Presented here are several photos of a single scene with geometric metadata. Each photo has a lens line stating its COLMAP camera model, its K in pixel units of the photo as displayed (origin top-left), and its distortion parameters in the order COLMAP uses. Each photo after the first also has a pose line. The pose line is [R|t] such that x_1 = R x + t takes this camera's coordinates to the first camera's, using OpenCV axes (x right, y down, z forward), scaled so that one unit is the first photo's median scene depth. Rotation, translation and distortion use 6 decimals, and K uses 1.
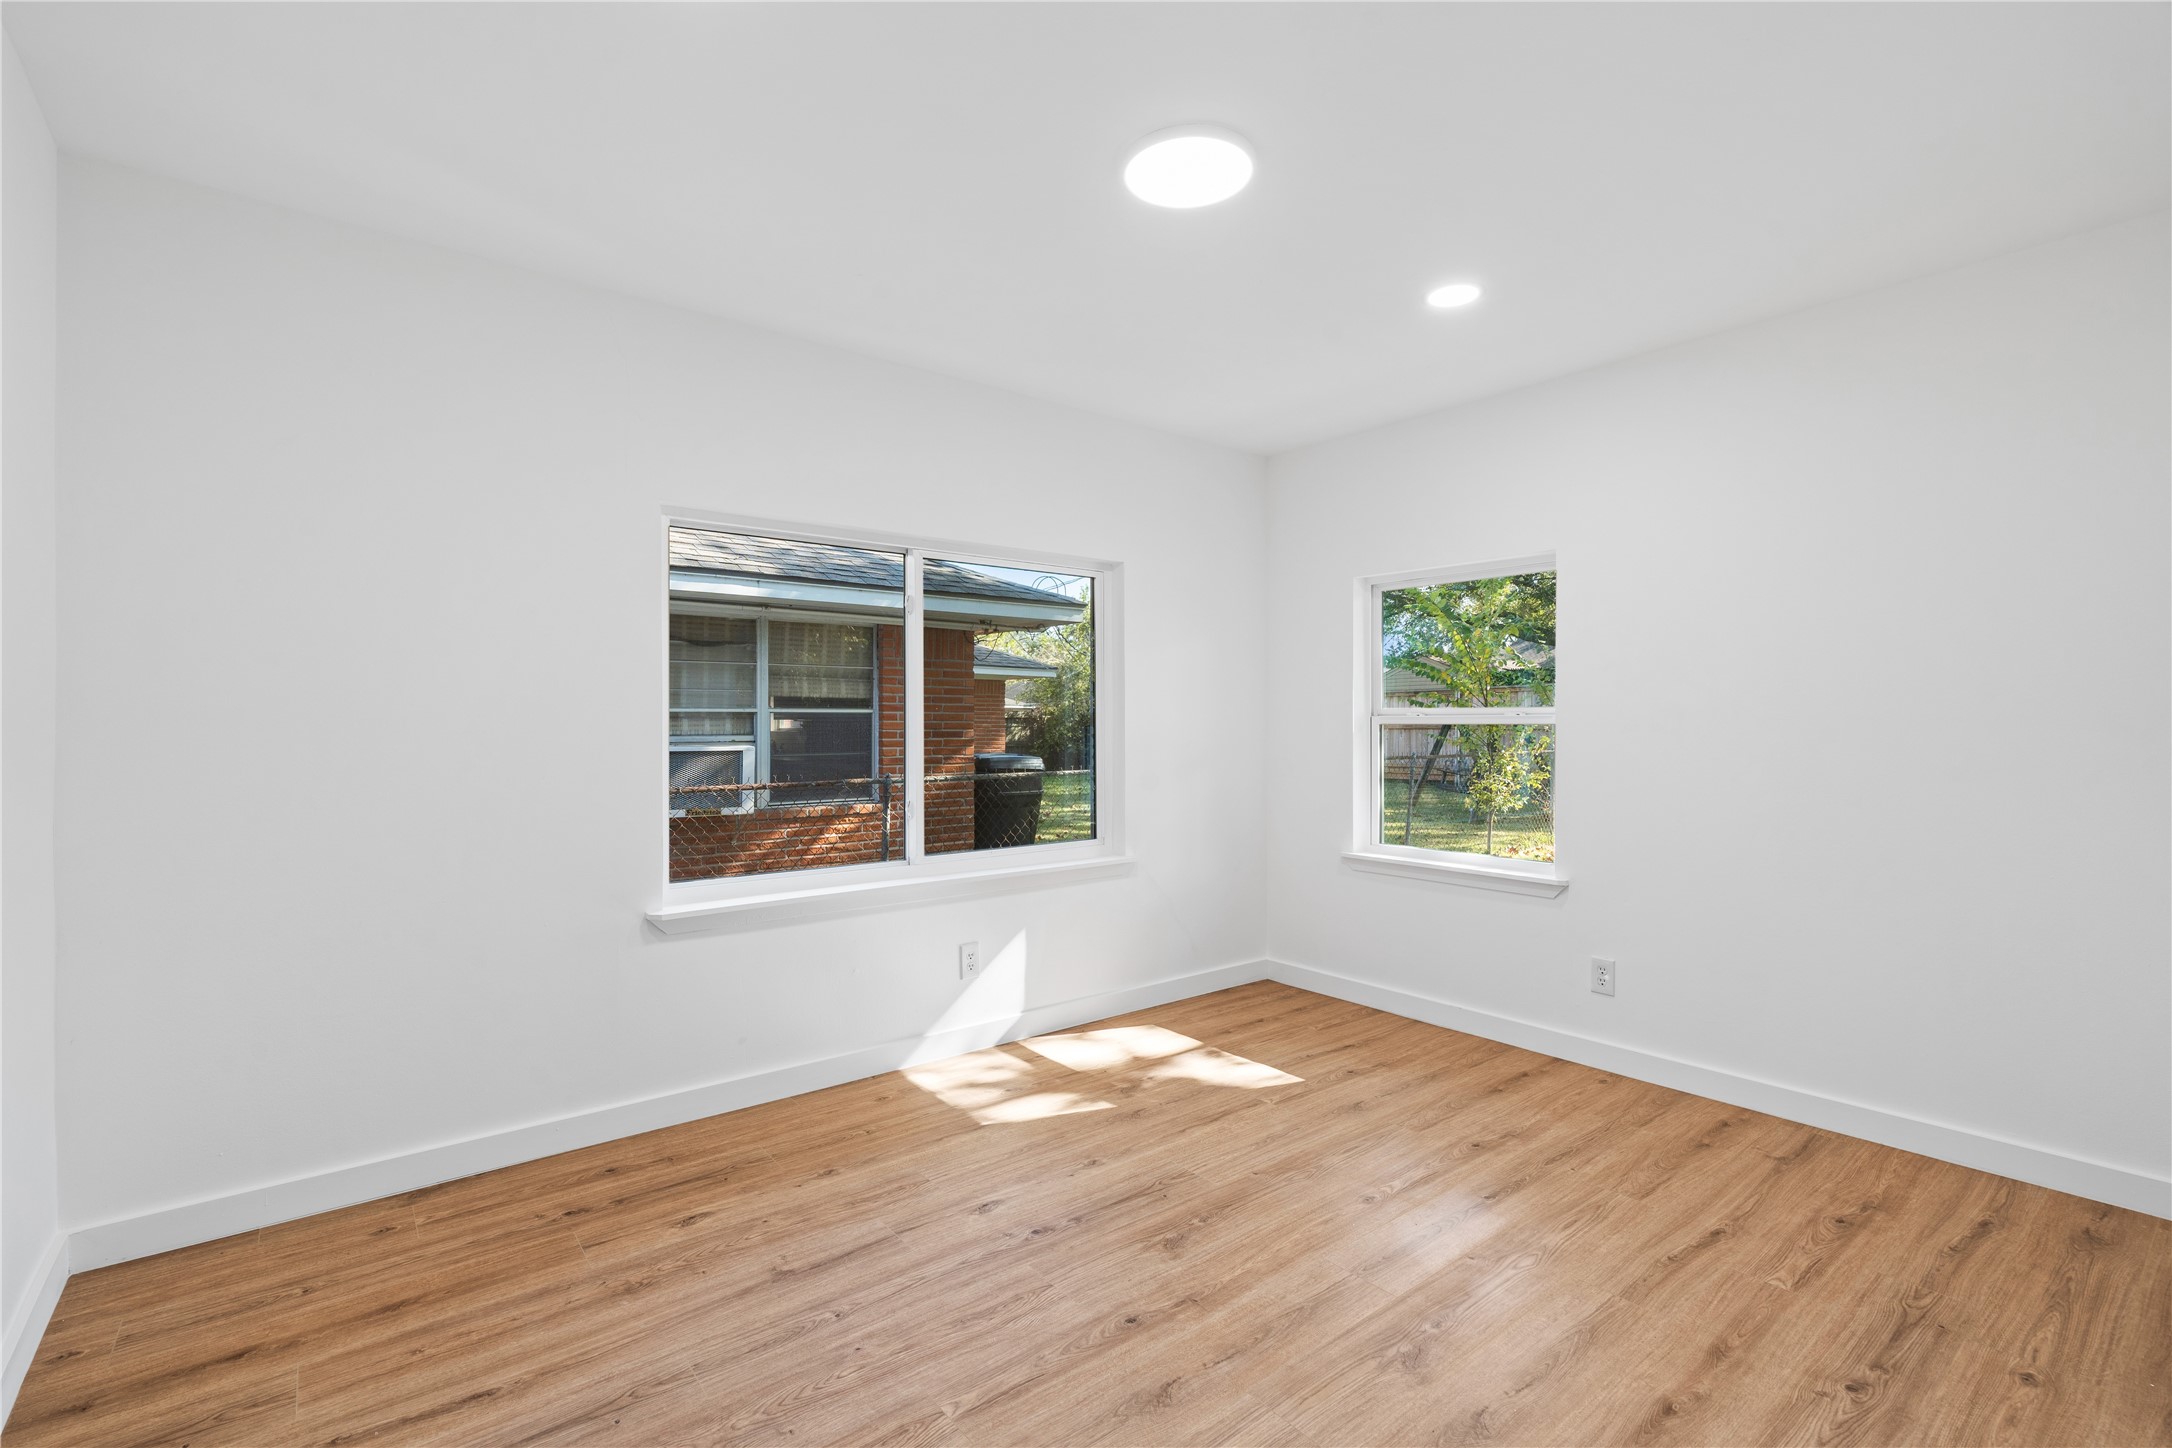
lens RADIAL K [[983.1, 0, 1084.5], [0, 983.1, 724.1], [0, 0, 1]] dist [-0.000710, 0.000870]
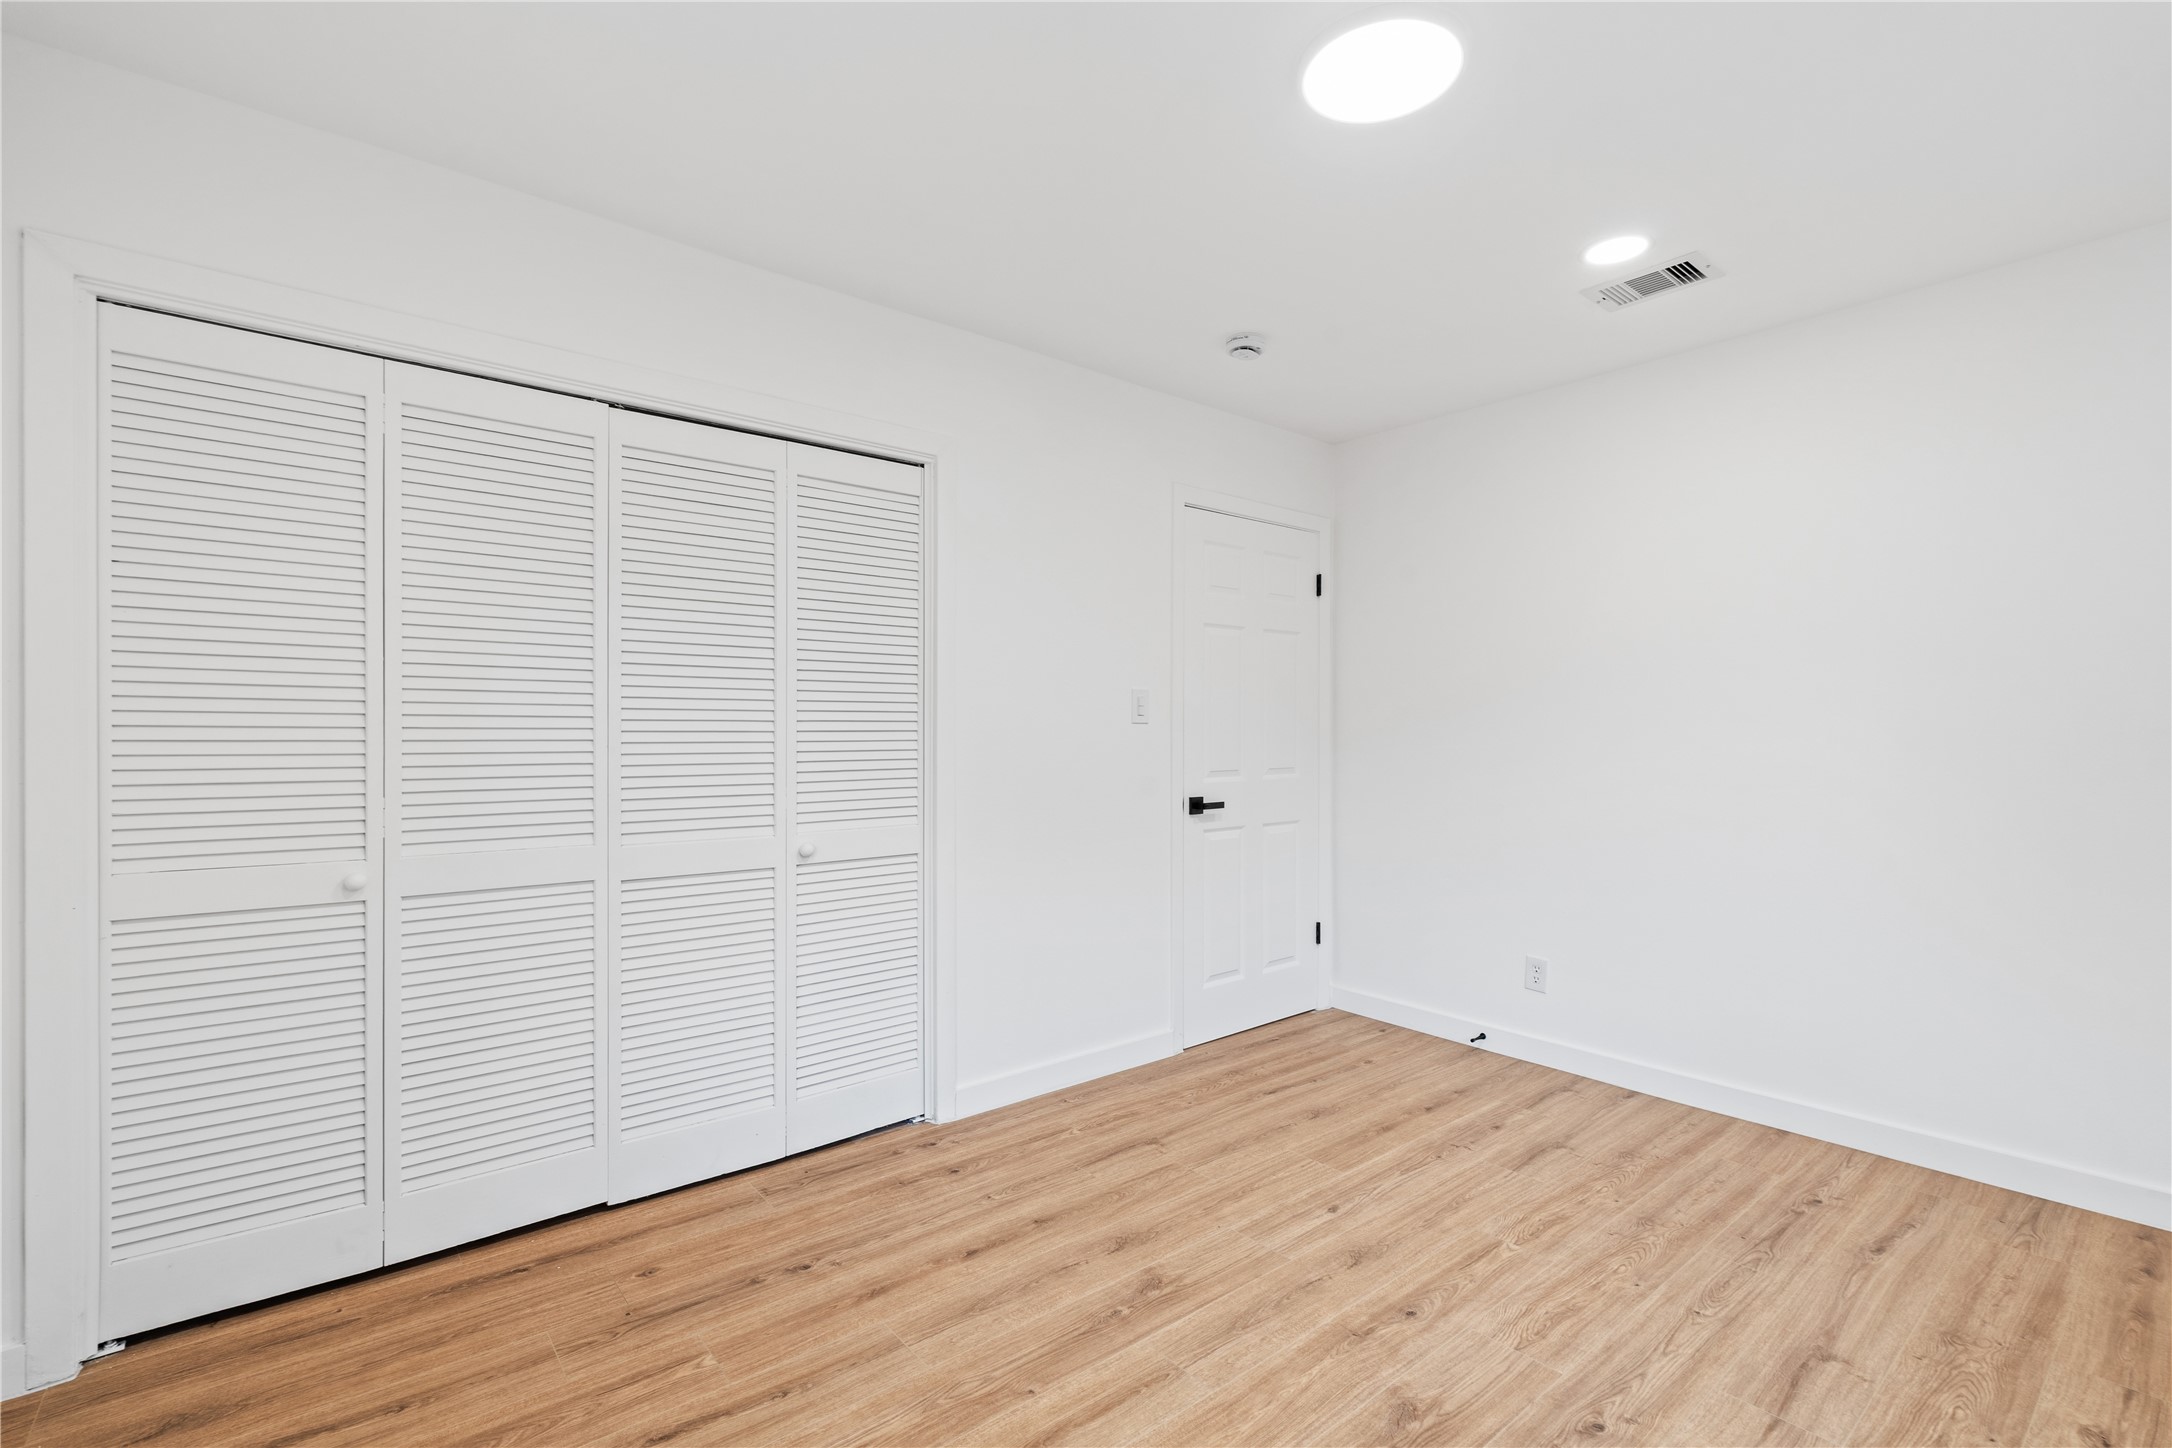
lens RADIAL K [[983.1, 0, 1085.5], [0, 983.1, 727.4], [0, 0, 1]] dist [-0.000710, 0.000870]
pose [[-0.999839, -0.003982, -0.017508, 0.408907], [-0.004084, 0.999975, 0.005799, -0.010633], [0.017484, 0.005869, -0.999830, 2.022662]]
